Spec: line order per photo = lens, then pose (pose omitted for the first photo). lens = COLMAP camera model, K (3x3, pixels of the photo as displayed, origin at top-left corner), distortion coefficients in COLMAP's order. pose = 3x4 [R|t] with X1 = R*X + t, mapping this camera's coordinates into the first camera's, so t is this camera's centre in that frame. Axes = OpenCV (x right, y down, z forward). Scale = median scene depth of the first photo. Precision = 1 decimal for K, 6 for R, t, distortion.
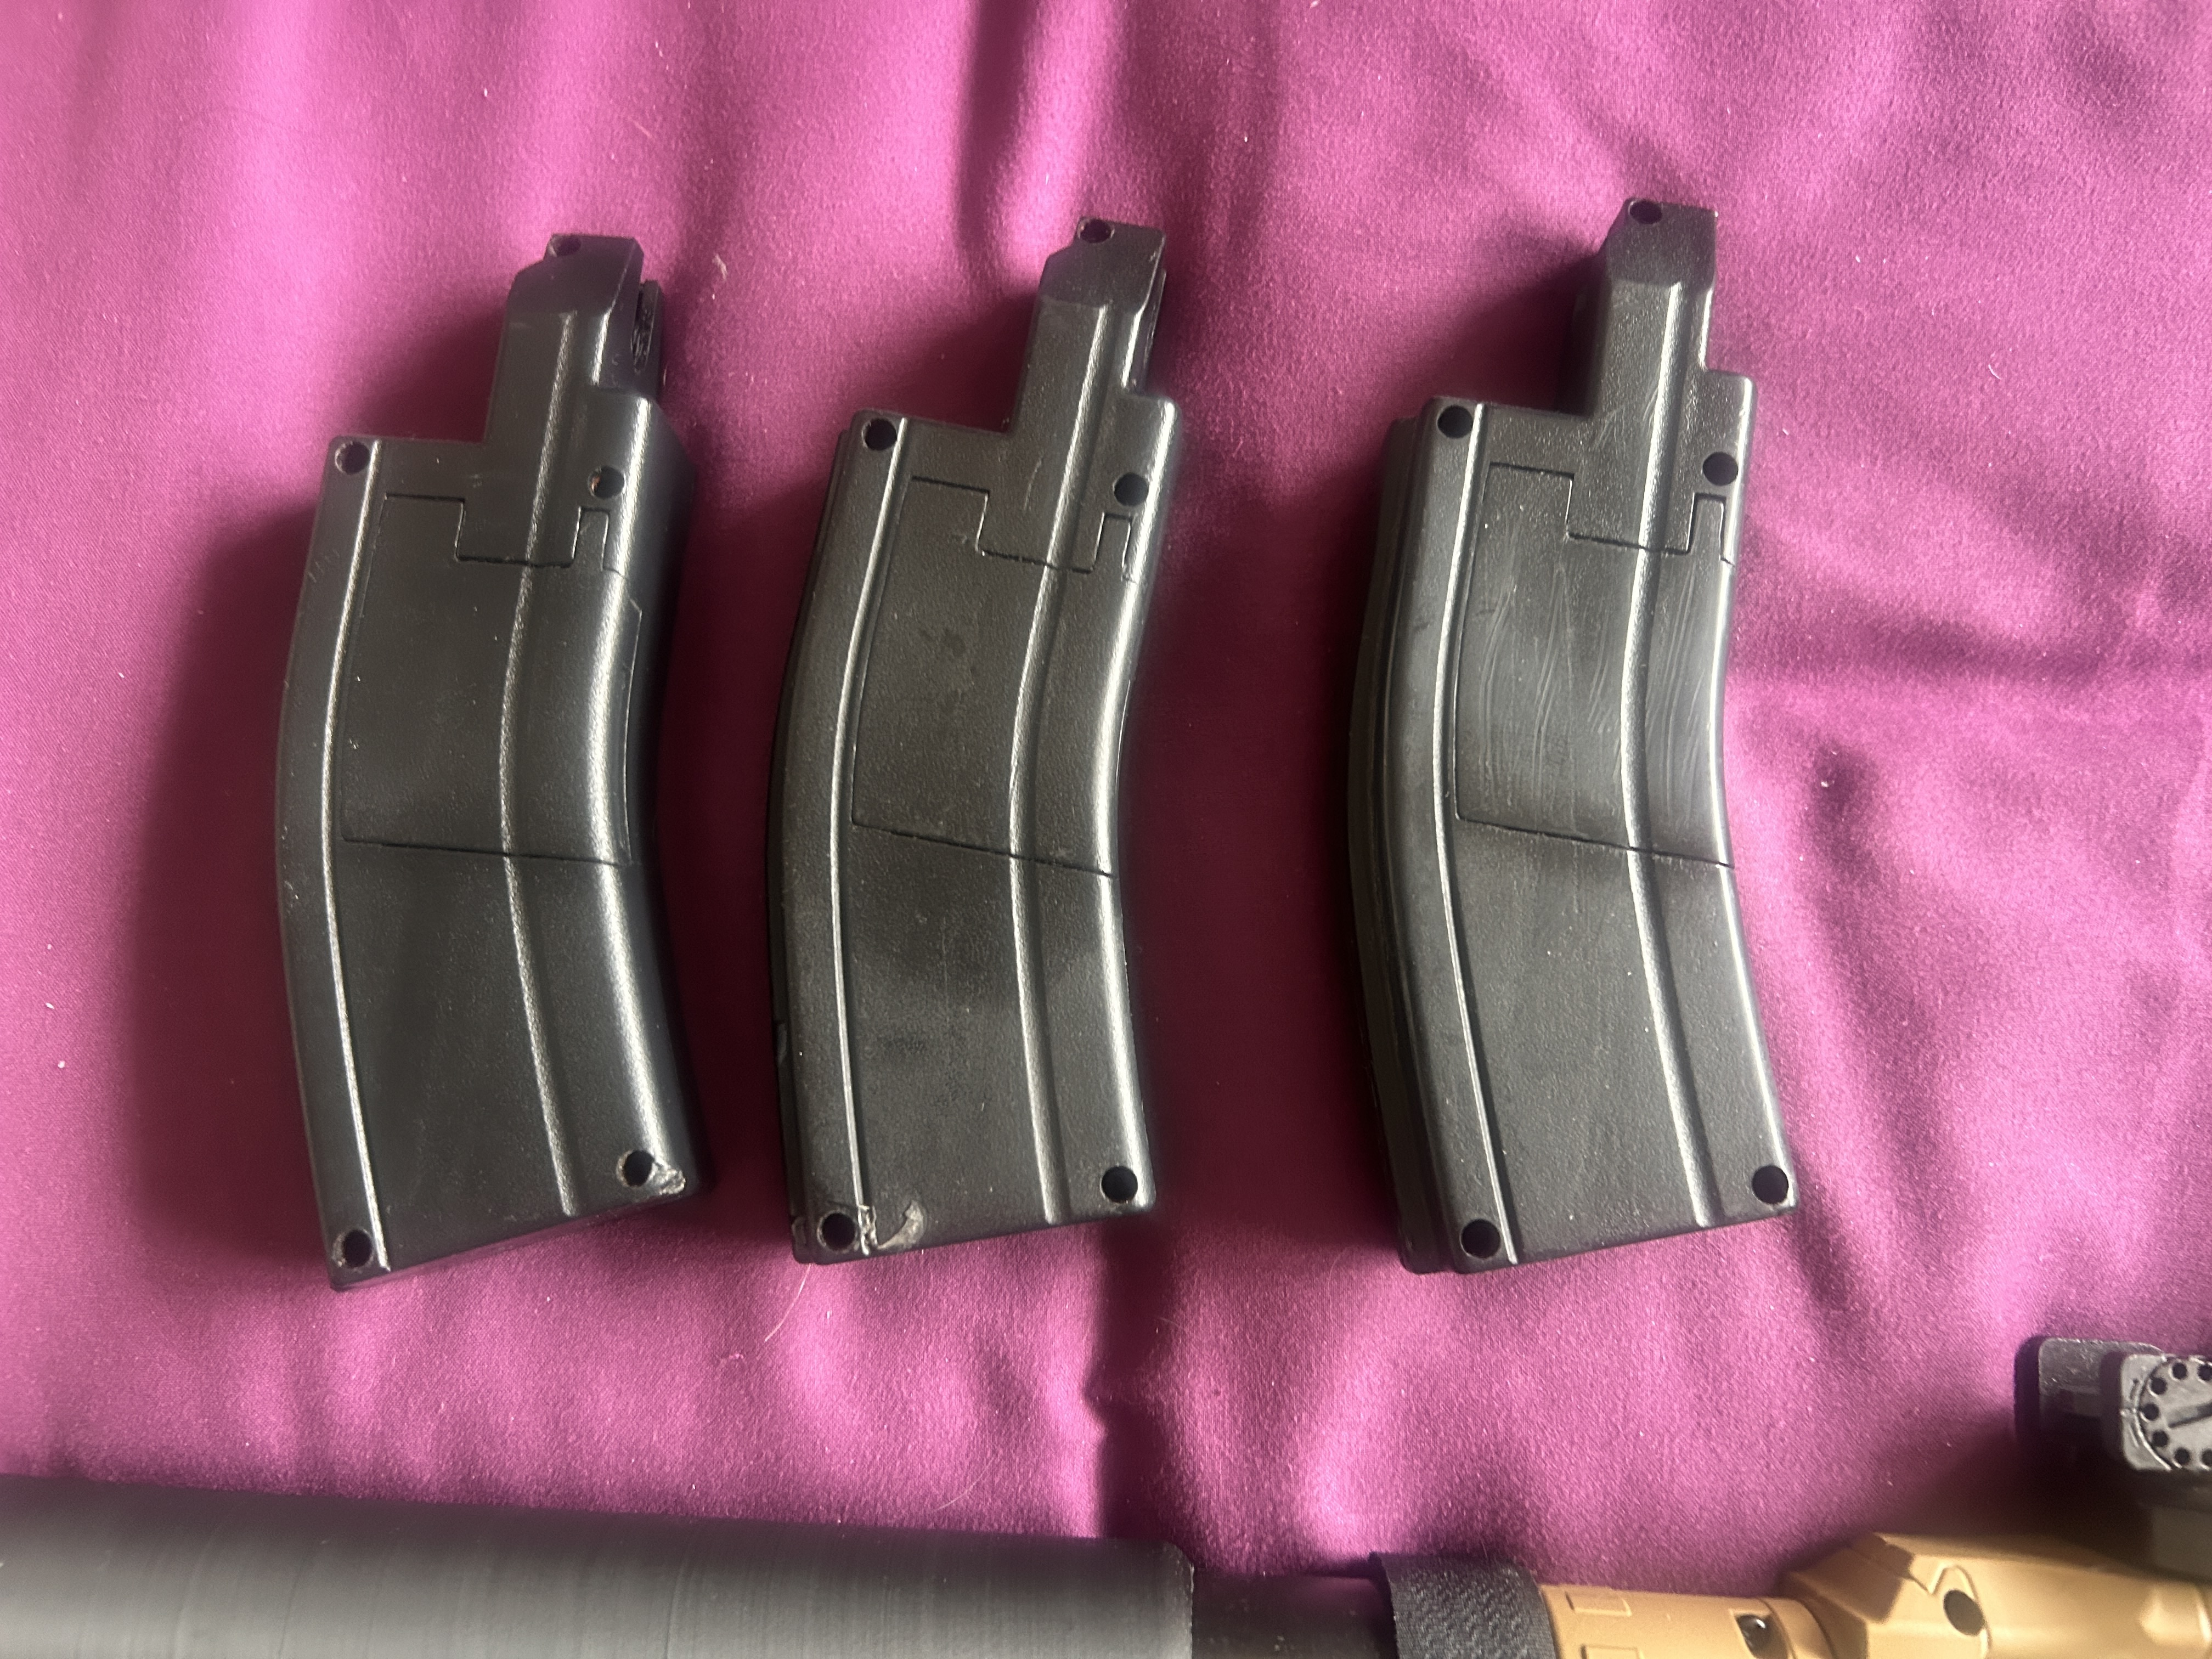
lens RADIAL K [[1701.7, 0, 1106.0], [0, 1701.7, 829.5], [0, 0, 1]] dist [0.015474, -0.043538]
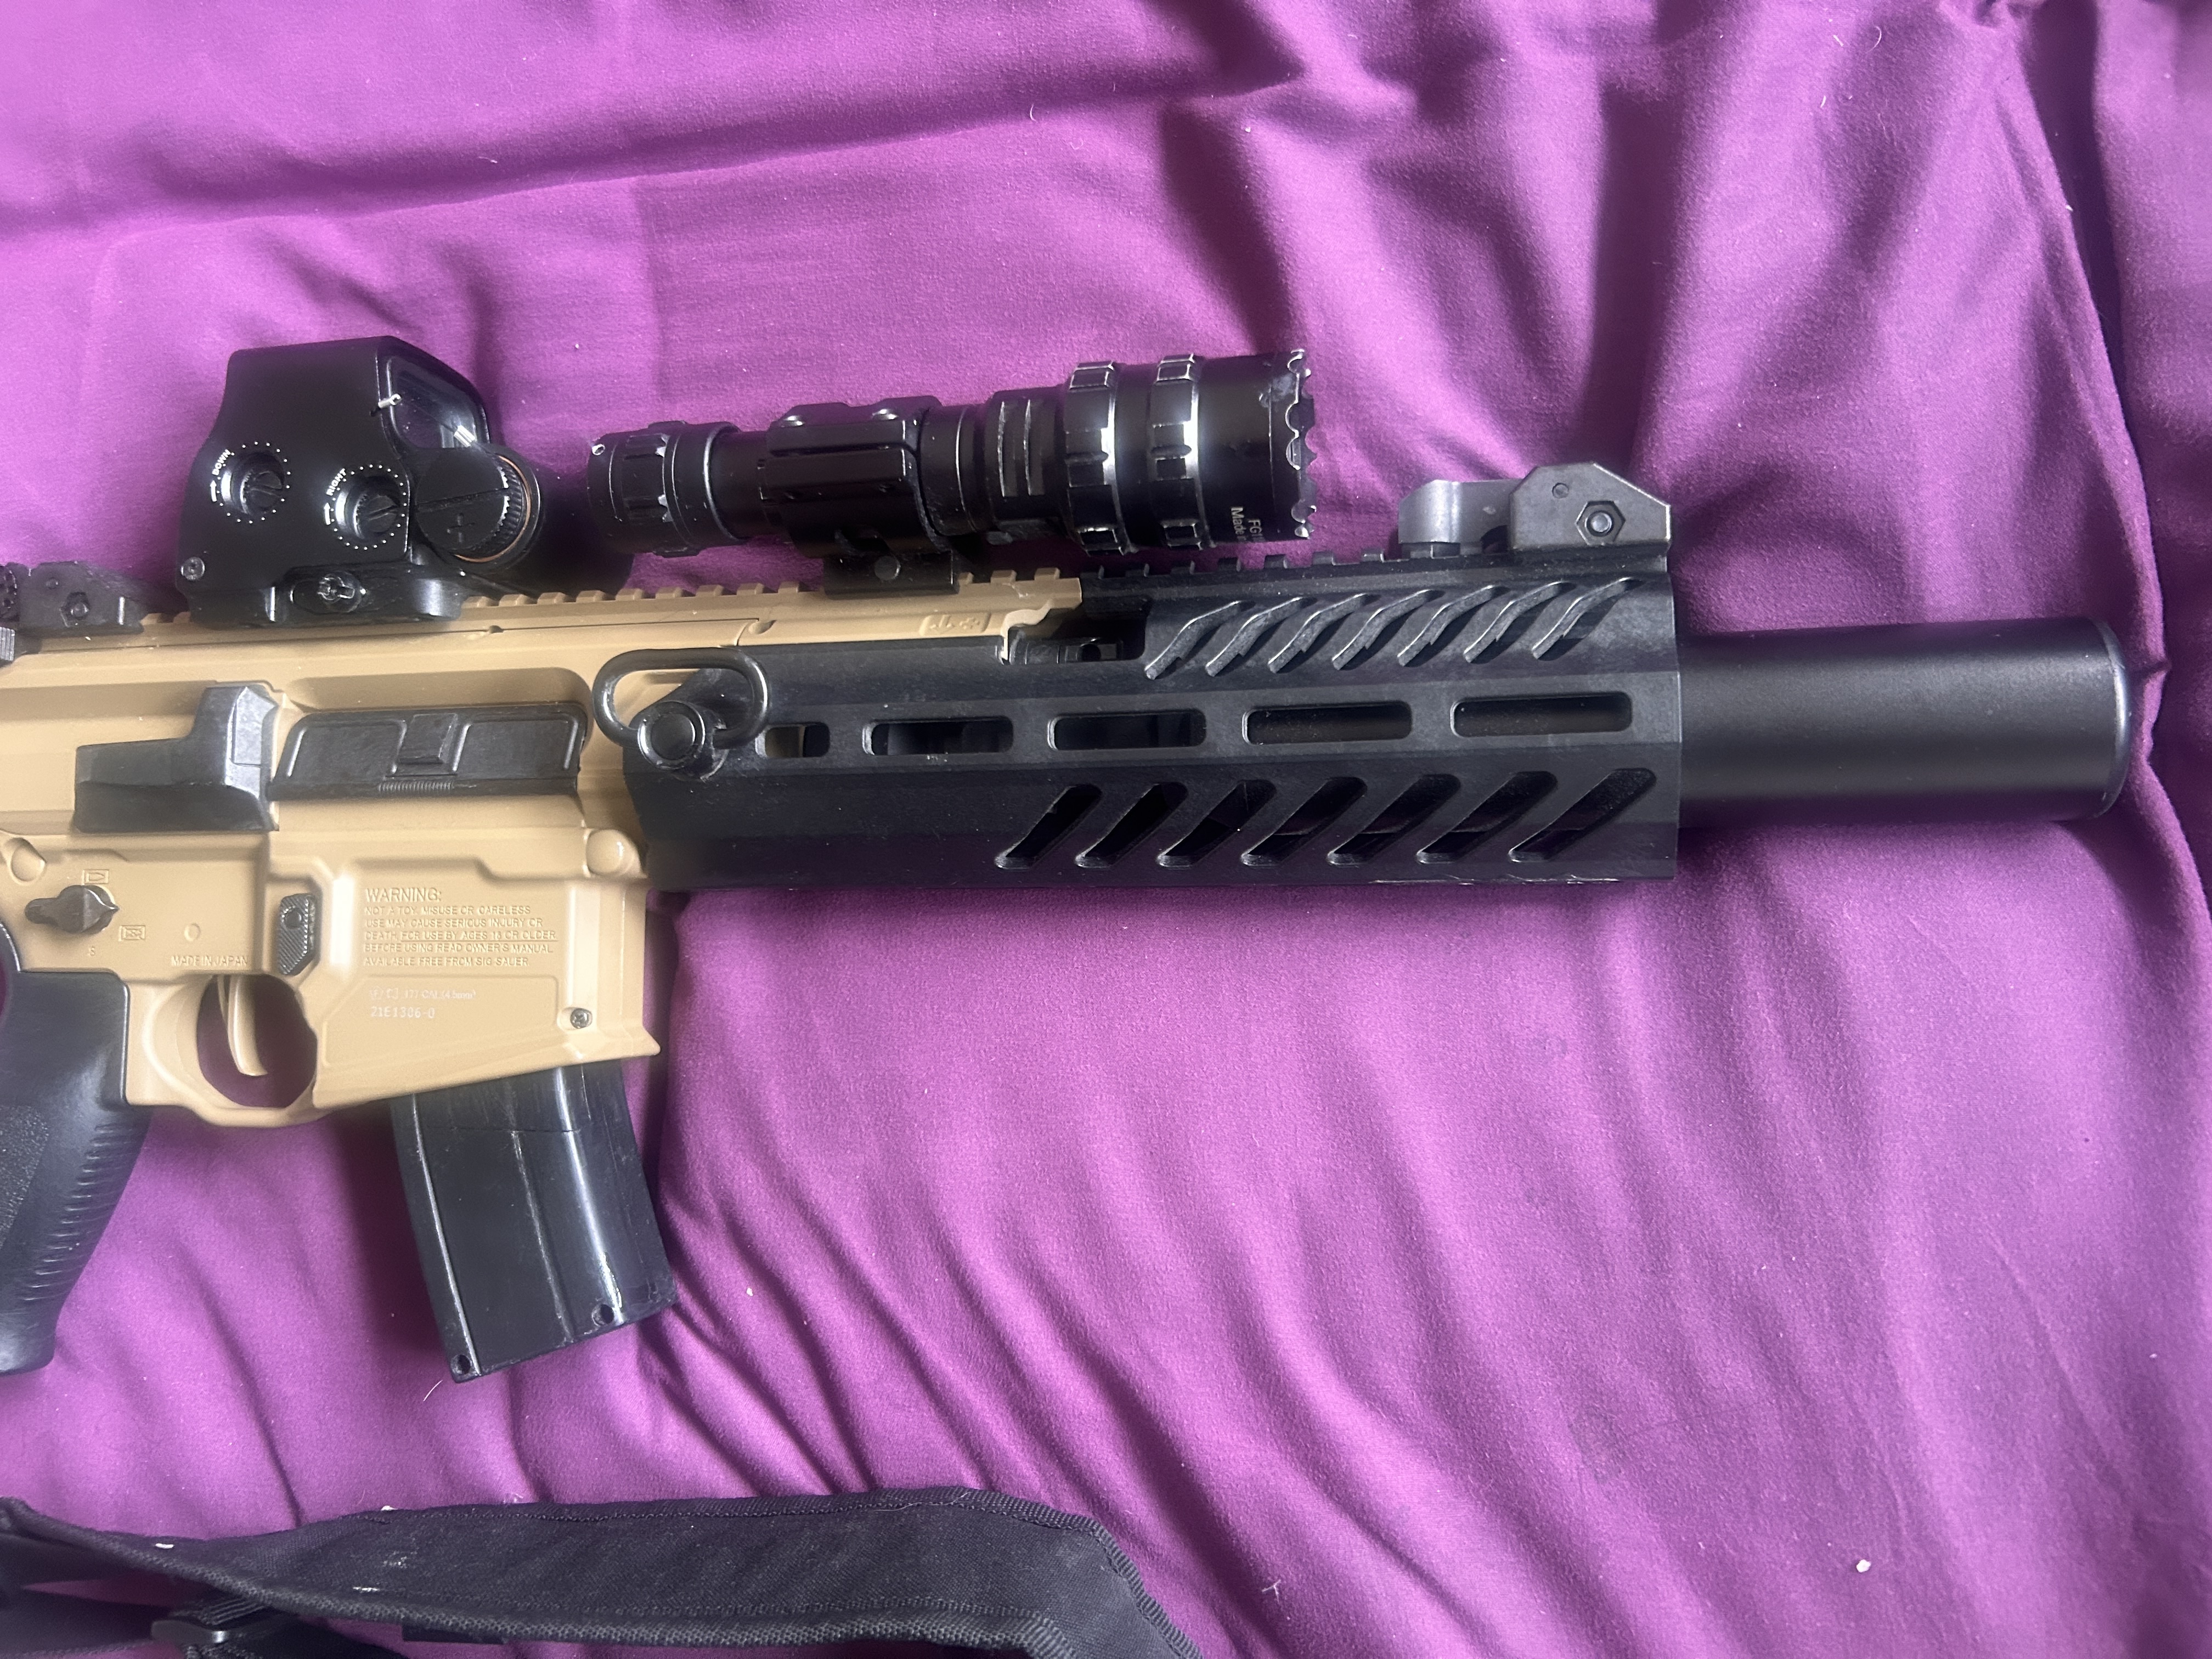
lens RADIAL K [[1686.6, 0, 1094.5], [0, 1686.6, 842.0], [0, 0, 1]] dist [0.027683, -0.043050]
pose [[0.975850, -0.067905, -0.207619, 2.106248], [0.088918, 0.991631, 0.093604, 0.524586], [0.199526, -0.109805, 0.973721, -0.626982]]
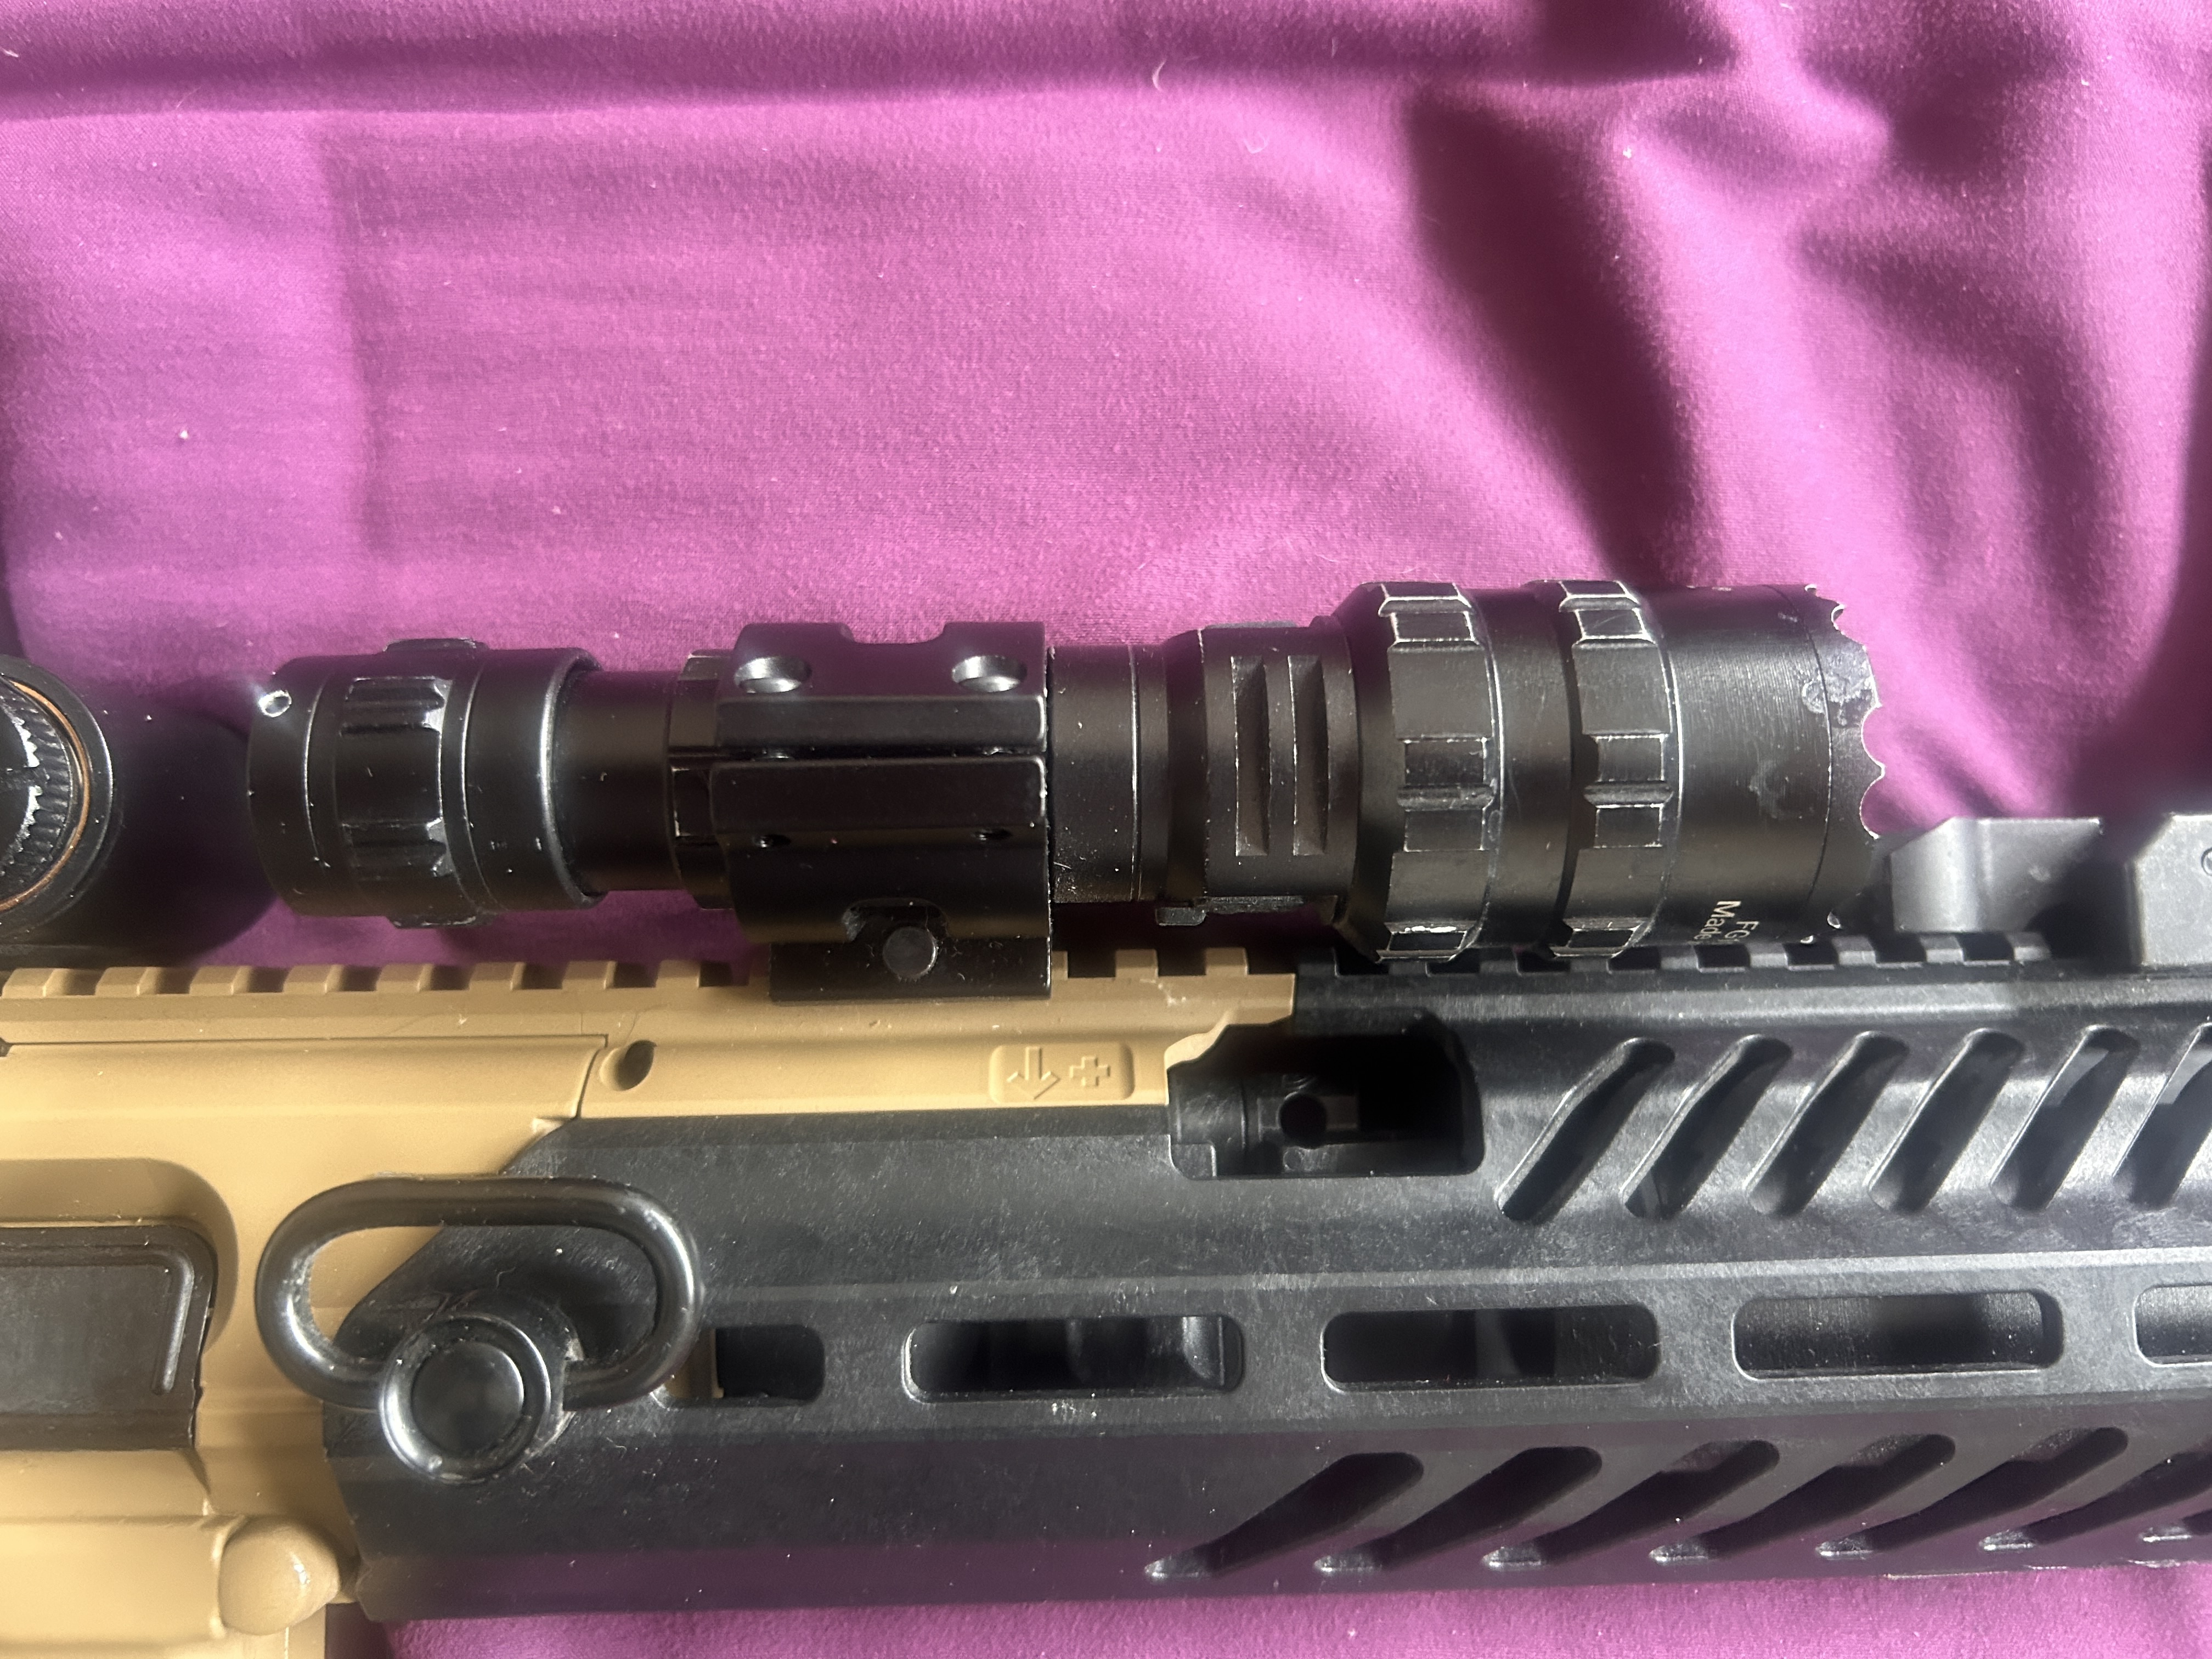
lens RADIAL K [[1701.7, 0, 1106.0], [0, 1701.7, 829.5], [0, 0, 1]] dist [0.015474, -0.043538]
pose [[0.996120, -0.066261, 0.057914, 1.658869], [0.061378, 0.994709, 0.082384, 0.288909], [-0.063067, -0.078510, 0.994916, 0.118930]]
